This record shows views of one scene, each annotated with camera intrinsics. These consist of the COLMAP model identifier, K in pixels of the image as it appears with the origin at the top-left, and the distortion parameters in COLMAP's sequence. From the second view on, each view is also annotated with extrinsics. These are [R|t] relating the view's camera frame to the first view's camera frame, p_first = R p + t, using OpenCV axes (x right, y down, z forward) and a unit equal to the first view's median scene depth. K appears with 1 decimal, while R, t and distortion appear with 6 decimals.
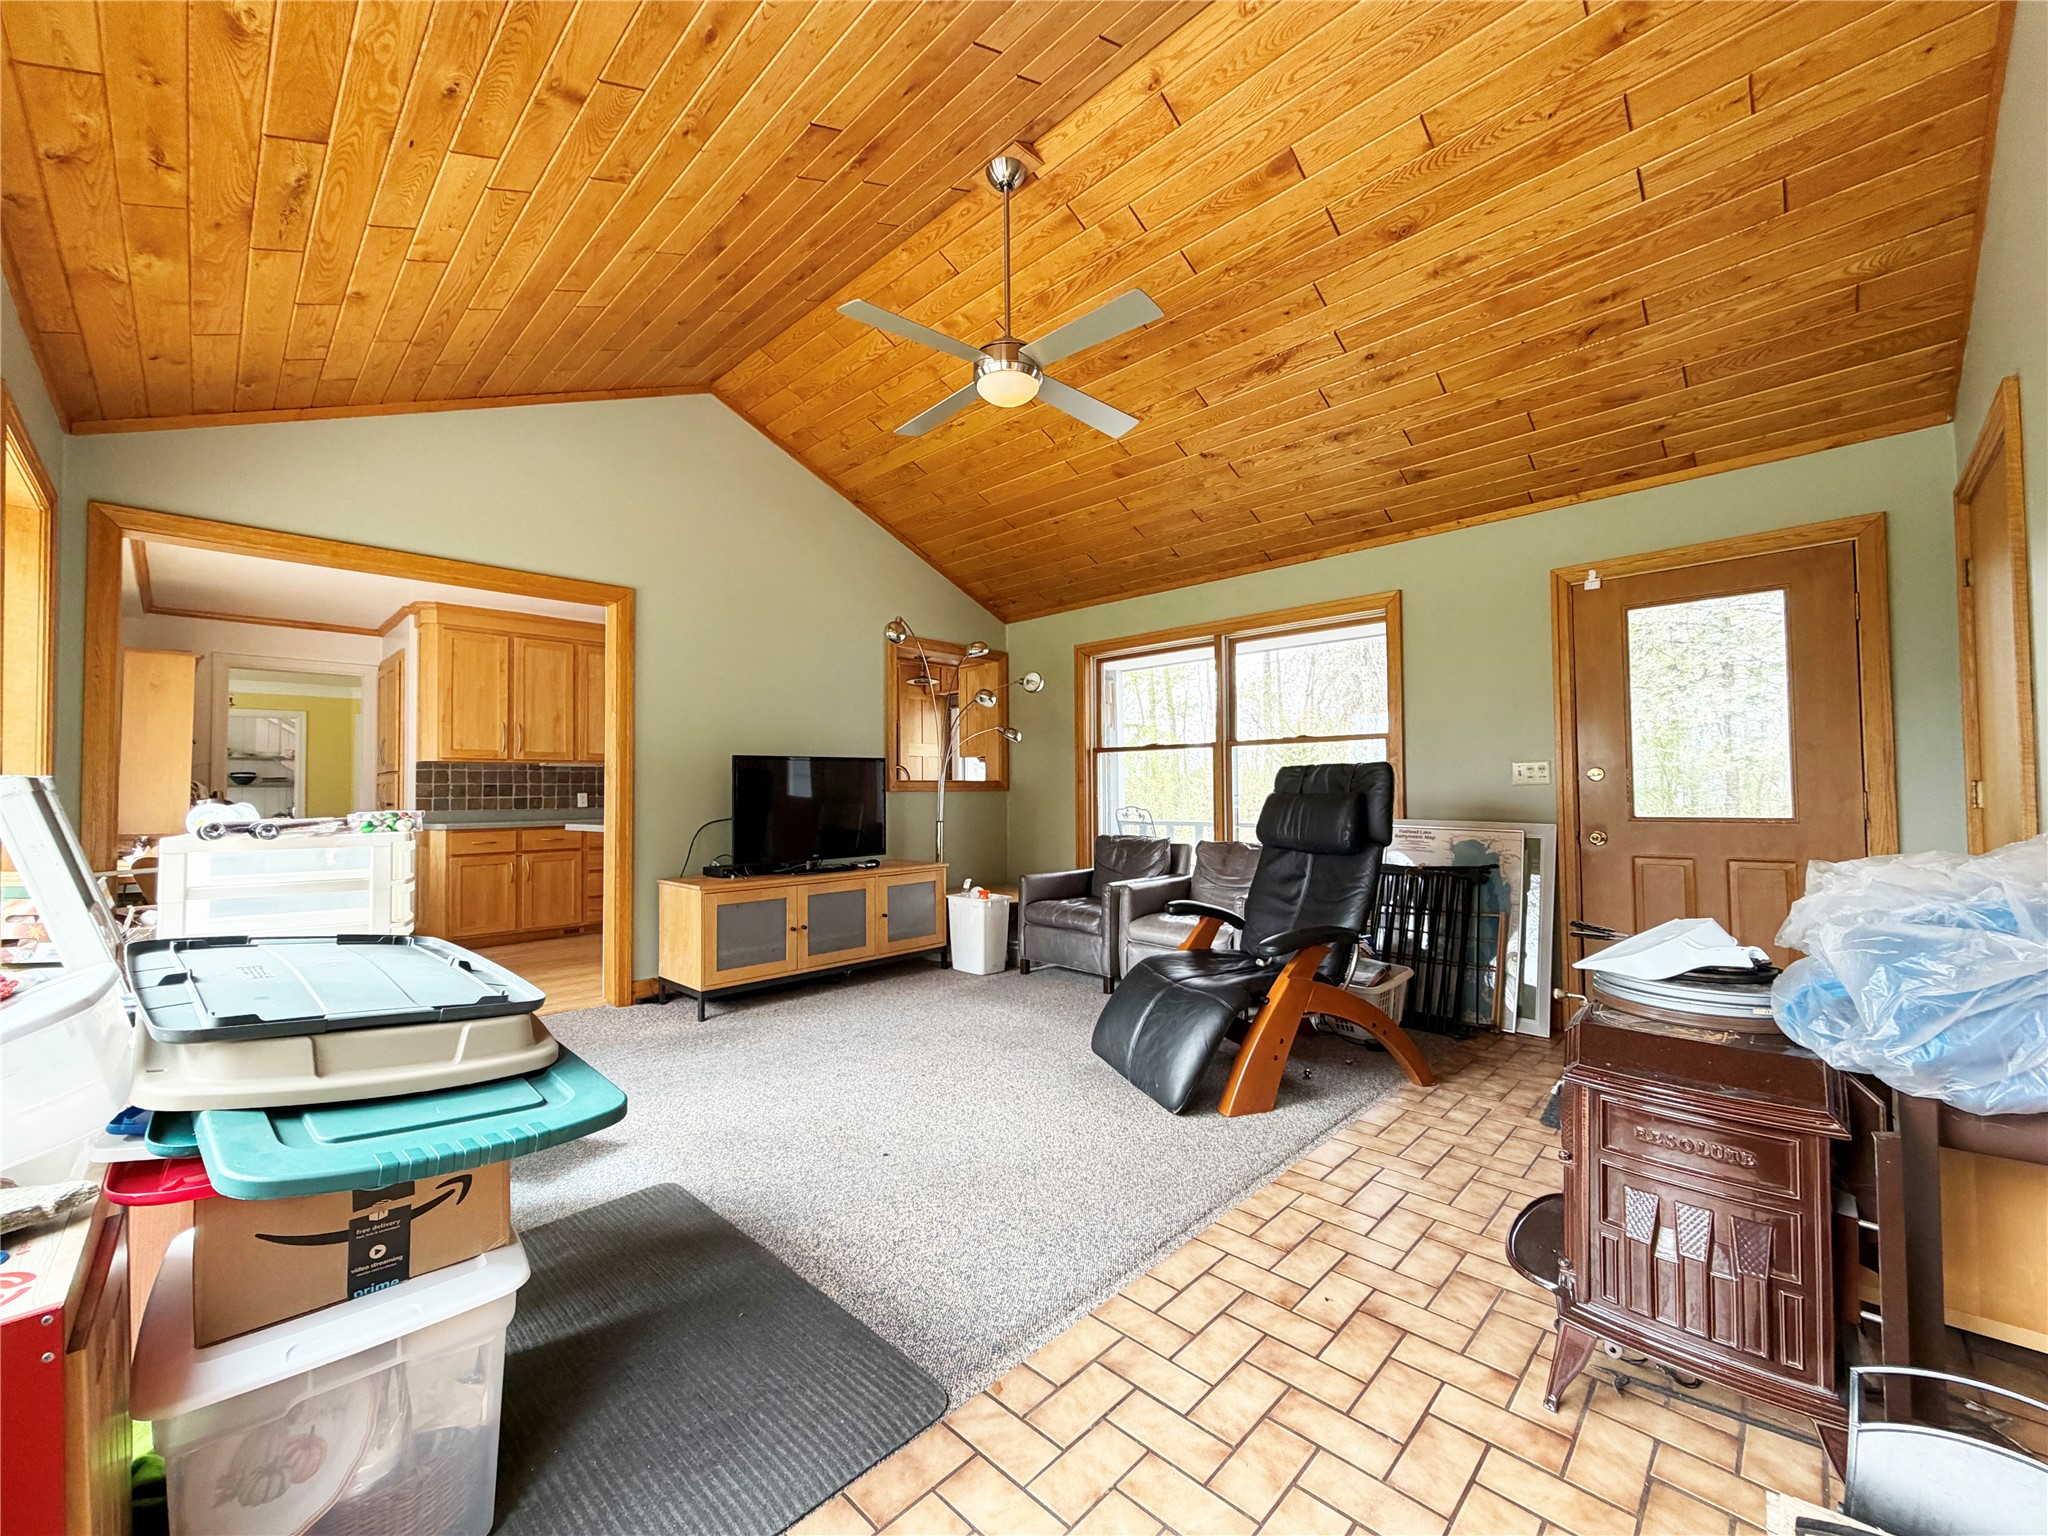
lens RADIAL K [[812.3, 0, 1024.0], [0, 812.3, 768.0], [0, 0, 1]] dist [0.000352, 0.000146]
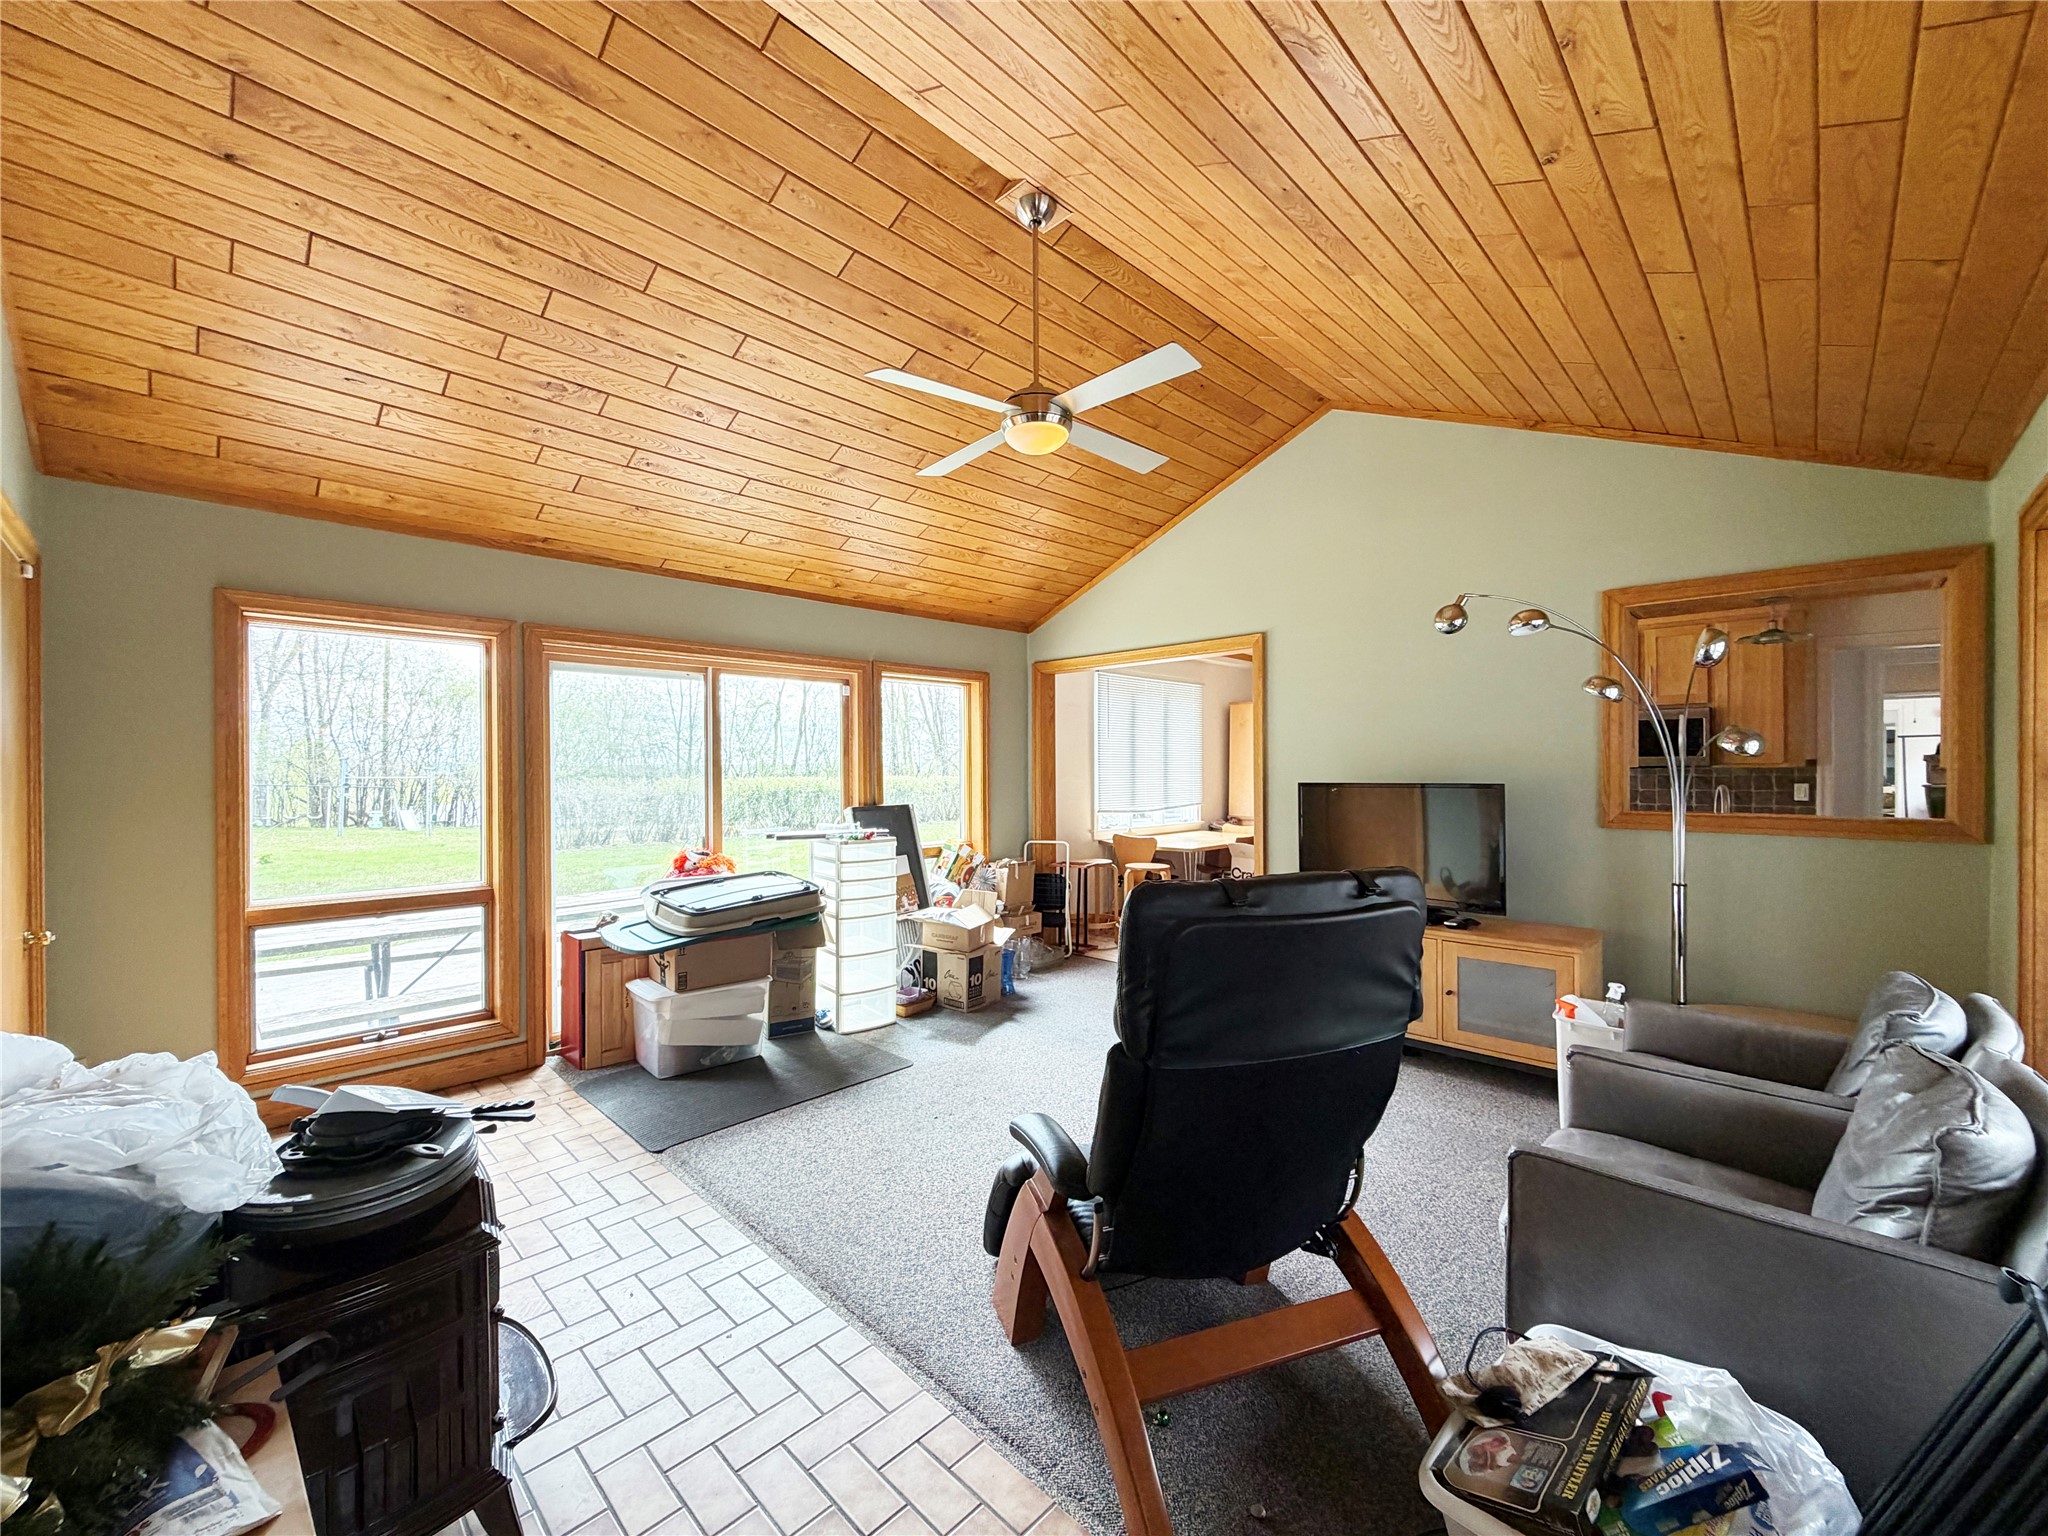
lens RADIAL K [[812.3, 0, 1024.0], [0, 812.3, 768.0], [0, 0, 1]] dist [0.000352, 0.000146]
pose [[-0.006983, 0.012830, -0.999893, 1.128594], [0.034755, 0.999317, 0.012580, -0.103058], [0.999371, -0.034663, -0.007424, 1.154506]]
